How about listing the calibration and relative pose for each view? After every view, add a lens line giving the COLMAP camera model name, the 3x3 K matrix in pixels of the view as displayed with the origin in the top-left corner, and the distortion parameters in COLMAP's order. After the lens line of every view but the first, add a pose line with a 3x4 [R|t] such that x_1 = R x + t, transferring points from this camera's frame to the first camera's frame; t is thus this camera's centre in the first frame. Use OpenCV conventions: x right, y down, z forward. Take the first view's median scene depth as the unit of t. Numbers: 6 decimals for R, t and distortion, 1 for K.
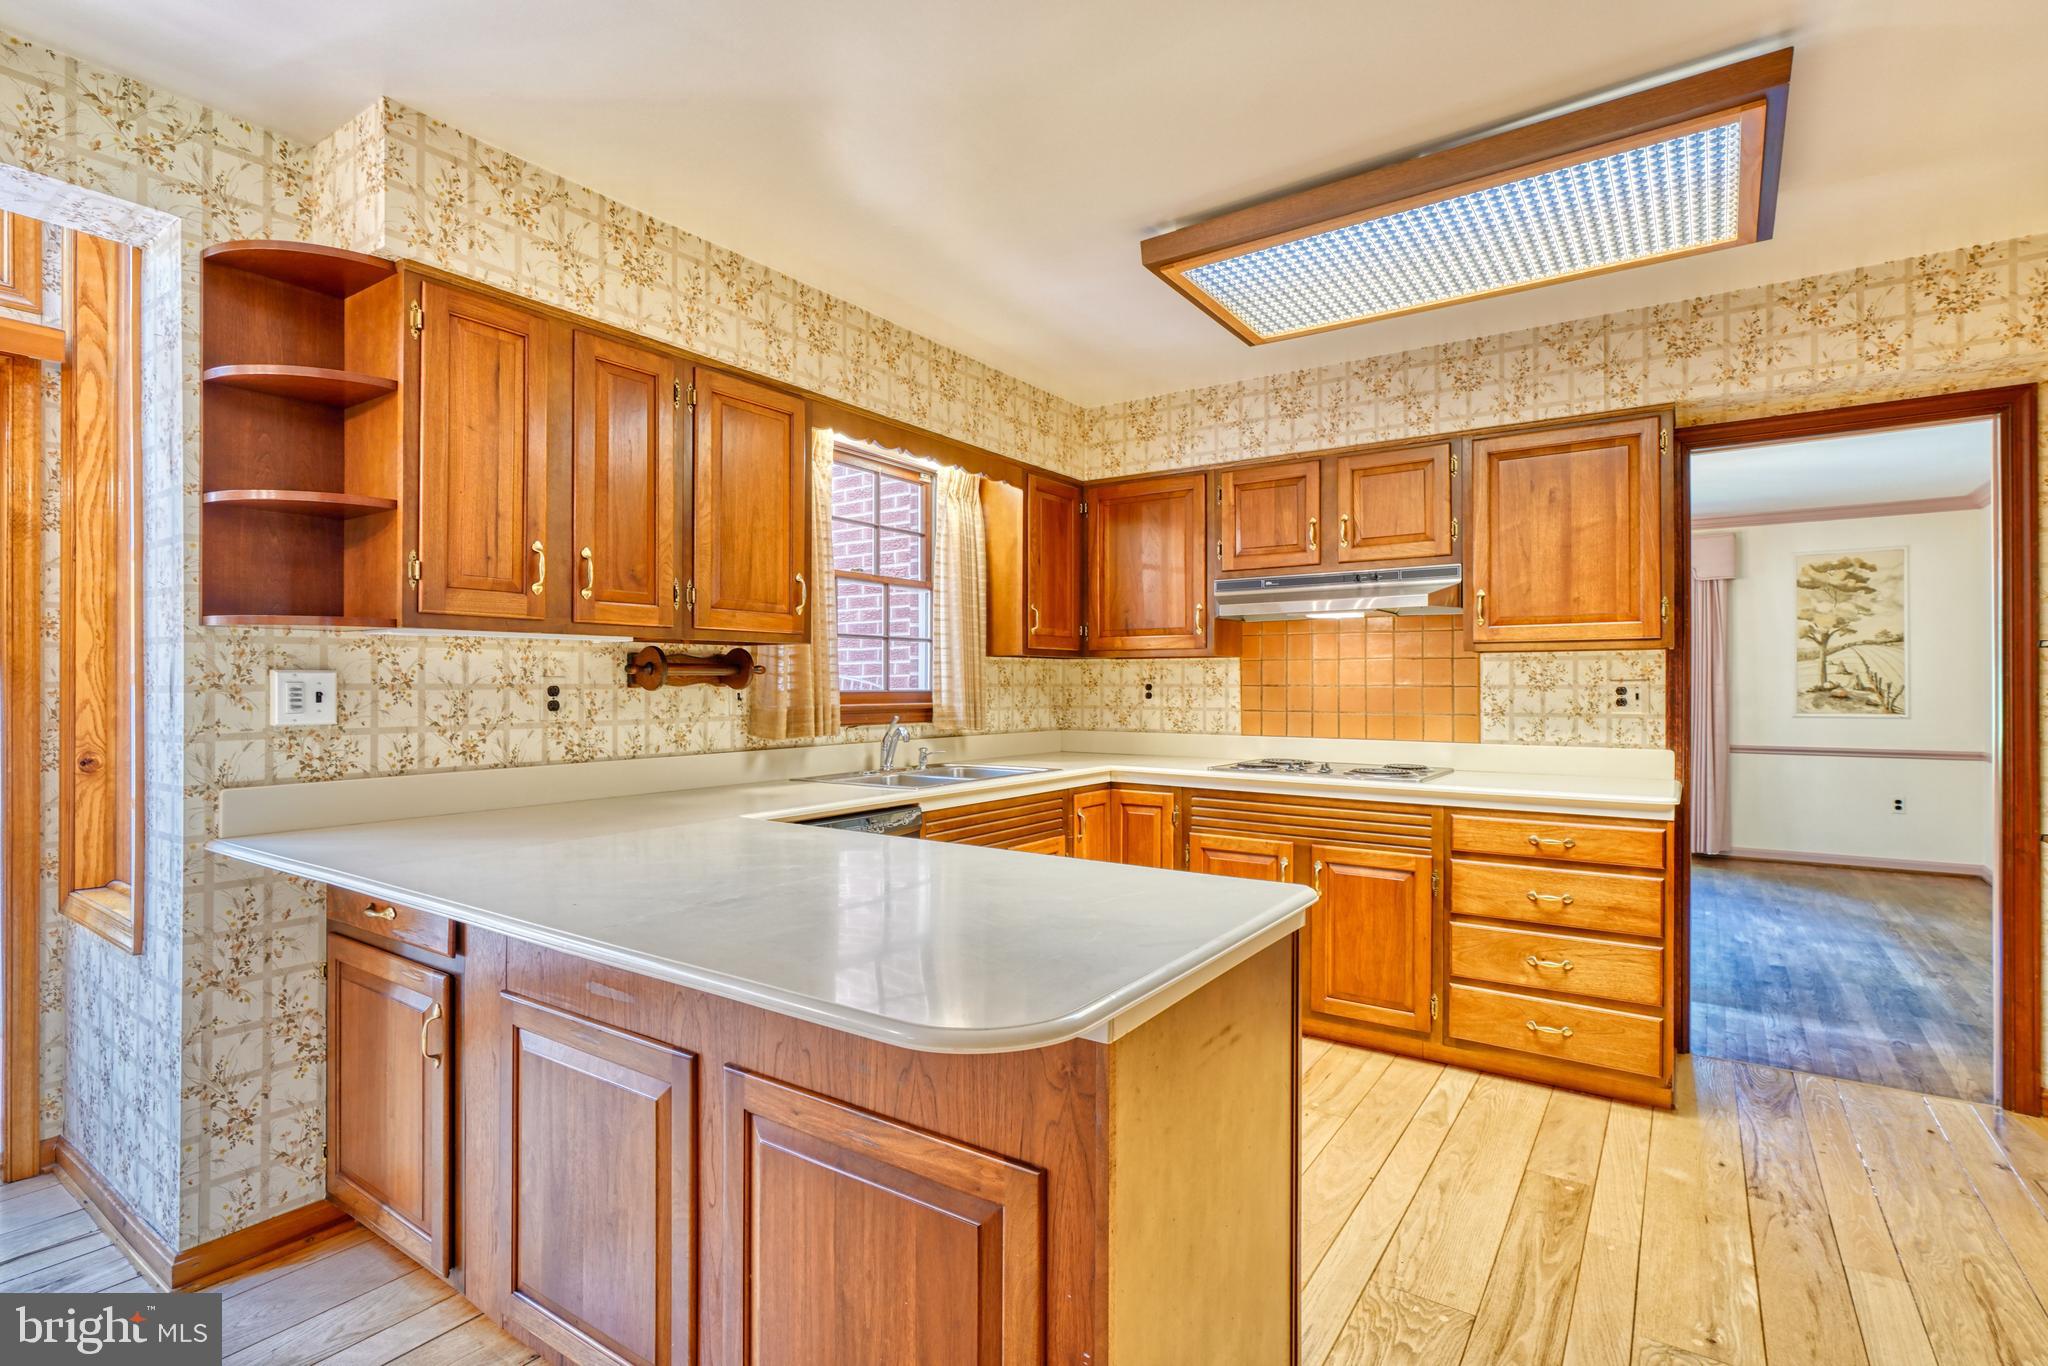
lens RADIAL K [[992.7, 0, 1012.7], [0, 992.7, 682.9], [0, 0, 1]] dist [-0.008321, 0.001253]
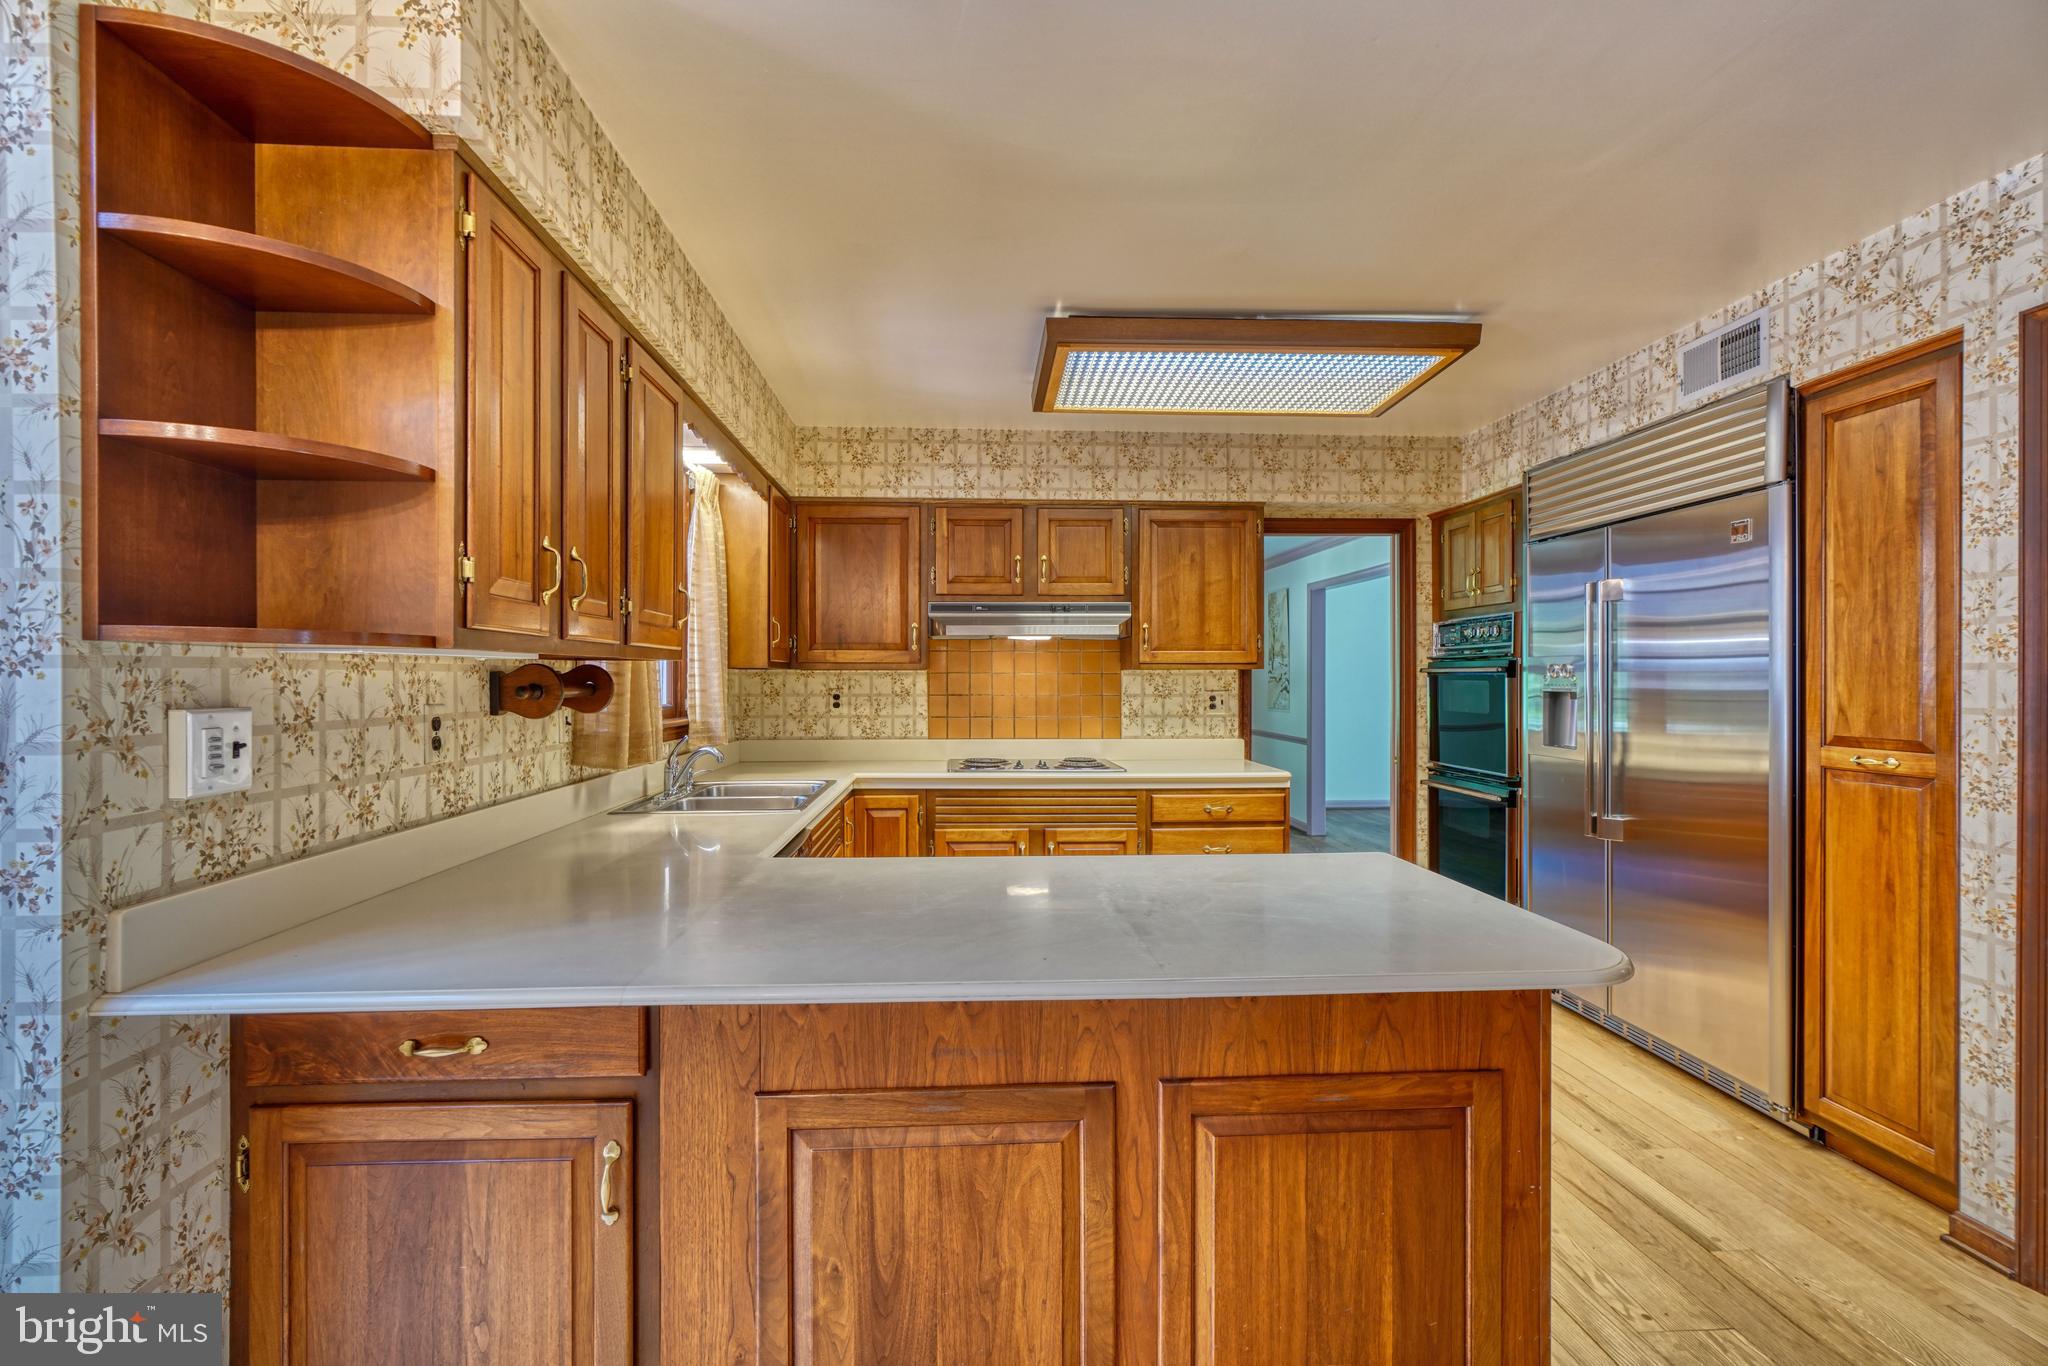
lens RADIAL K [[932.9, 0, 1025.9], [0, 932.9, 681.8], [0, 0, 1]] dist [-0.013188, 0.004850]
pose [[0.782629, -0.002206, 0.622484, -0.478719], [-0.000407, 0.999992, 0.004055, -0.023260], [-0.622488, -0.003427, 0.782622, 0.141980]]
